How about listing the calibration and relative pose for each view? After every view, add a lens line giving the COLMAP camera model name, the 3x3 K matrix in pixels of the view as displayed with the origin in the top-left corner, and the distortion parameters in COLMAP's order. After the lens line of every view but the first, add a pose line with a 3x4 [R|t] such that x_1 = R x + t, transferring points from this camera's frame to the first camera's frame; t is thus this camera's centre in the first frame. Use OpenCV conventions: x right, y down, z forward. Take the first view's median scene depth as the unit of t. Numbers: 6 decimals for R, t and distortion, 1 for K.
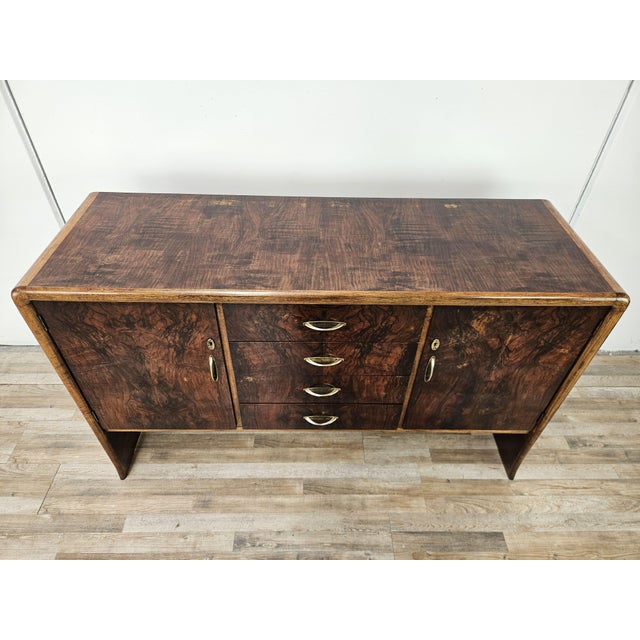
lens RADIAL K [[434.3, 0, 321.0], [0, 434.3, 317.9], [0, 0, 1]] dist [0.056845, -0.066824]
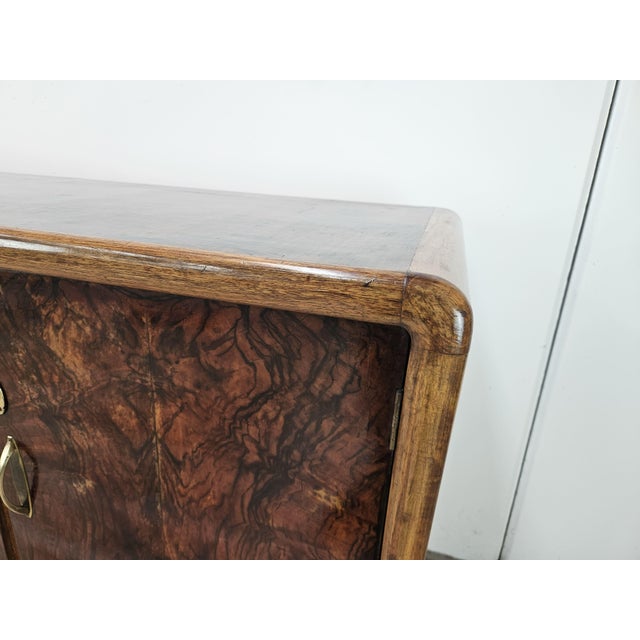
lens RADIAL K [[435.3, 0, 318.2], [0, 435.3, 319.4], [0, 0, 1]] dist [0.042448, -0.048885]
pose [[0.953138, 0.130536, -0.272926, 0.481335], [-0.227173, 0.904590, -0.360707, 0.057034], [0.199801, 0.405805, 0.891853, 0.522746]]
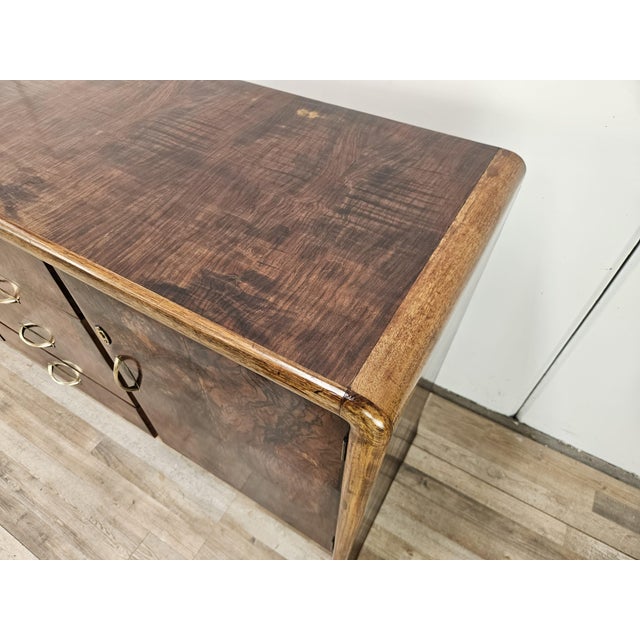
lens RADIAL K [[435.3, 0, 318.2], [0, 435.3, 319.4], [0, 0, 1]] dist [0.042448, -0.048885]
pose [[0.853408, 0.386284, -0.349970, 0.521295], [-0.339741, 0.921422, 0.188568, -0.118313], [0.395311, -0.042027, 0.917585, 0.458822]]
